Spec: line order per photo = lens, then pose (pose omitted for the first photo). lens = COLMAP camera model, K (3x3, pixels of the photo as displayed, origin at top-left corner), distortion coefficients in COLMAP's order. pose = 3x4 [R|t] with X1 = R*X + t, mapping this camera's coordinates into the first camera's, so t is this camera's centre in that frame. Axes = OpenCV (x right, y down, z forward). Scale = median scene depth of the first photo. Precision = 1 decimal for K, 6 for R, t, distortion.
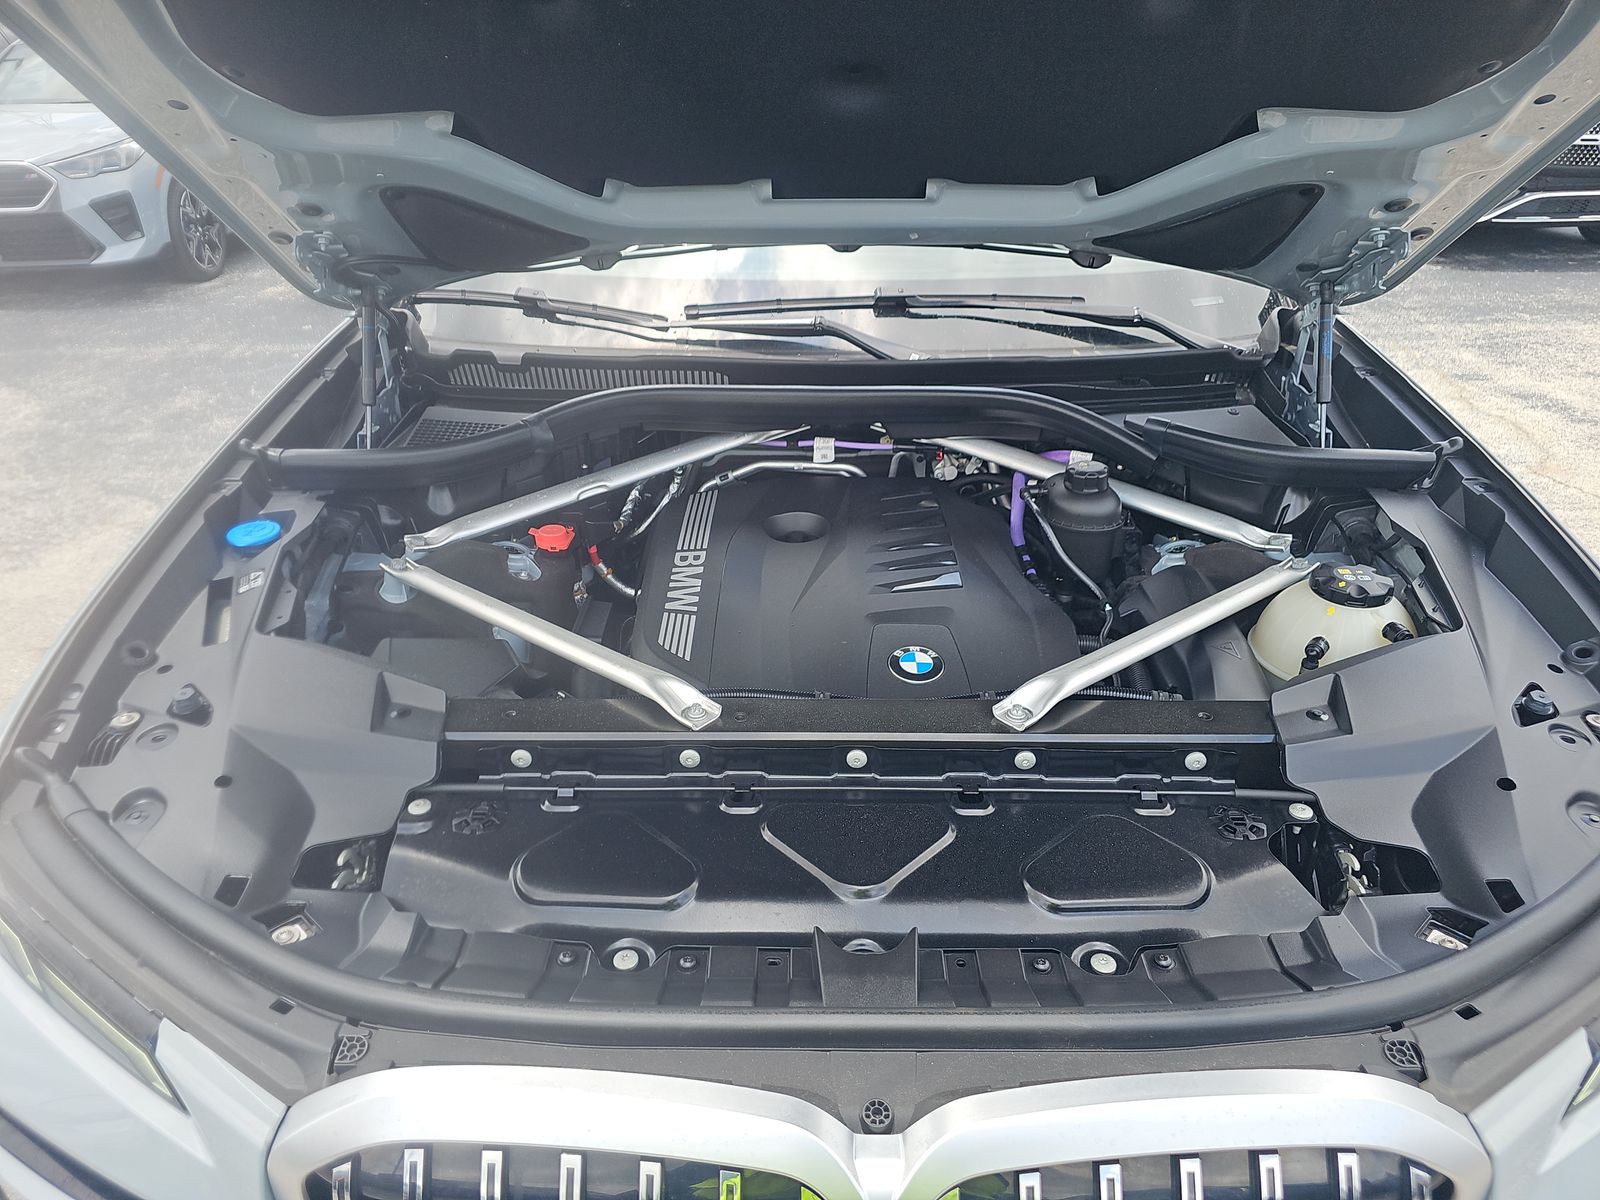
lens RADIAL K [[1053.1, 0, 808.3], [0, 1053.1, 606.7], [0, 0, 1]] dist [0.027259, -0.018482]
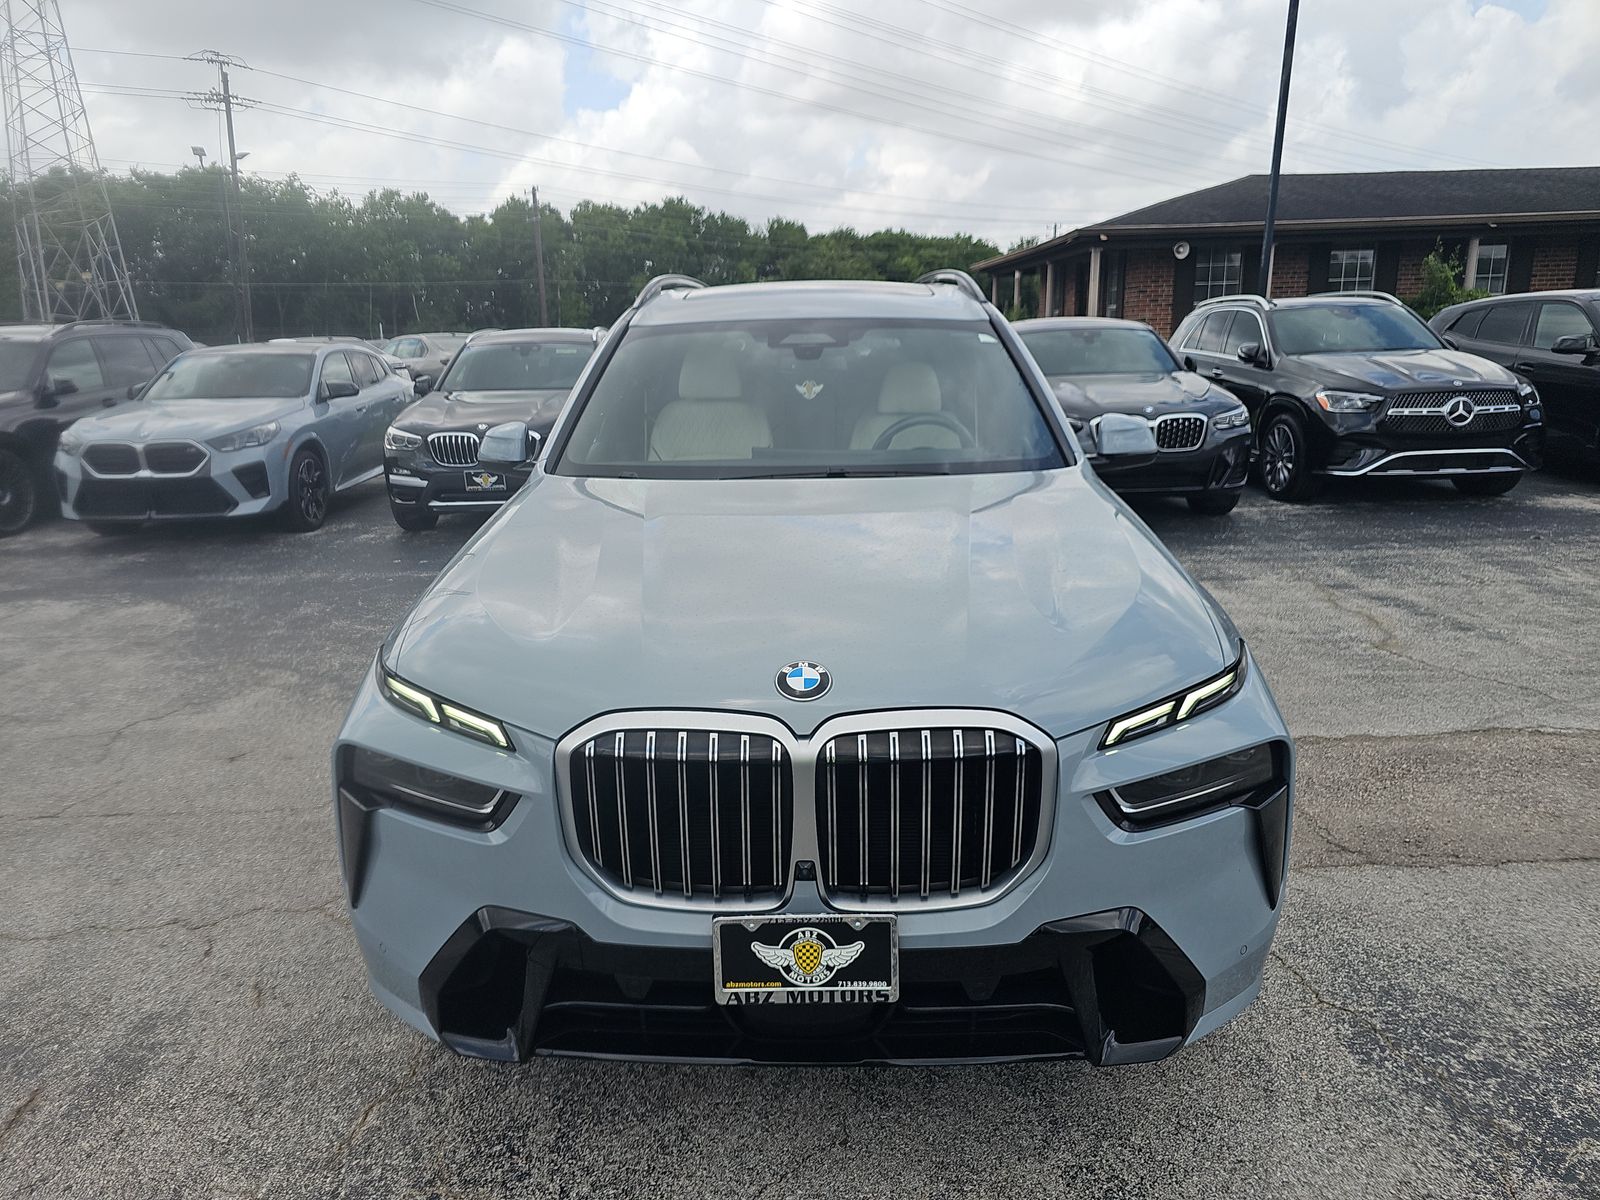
lens RADIAL K [[1053.1, 0, 798.6], [0, 1053.1, 596.7], [0, 0, 1]] dist [0.027259, -0.018482]
pose [[0.999869, -0.008023, -0.014074, 0.011943], [0.004130, 0.966290, -0.257422, 0.108387], [0.015665, 0.257330, 0.966197, -0.192572]]
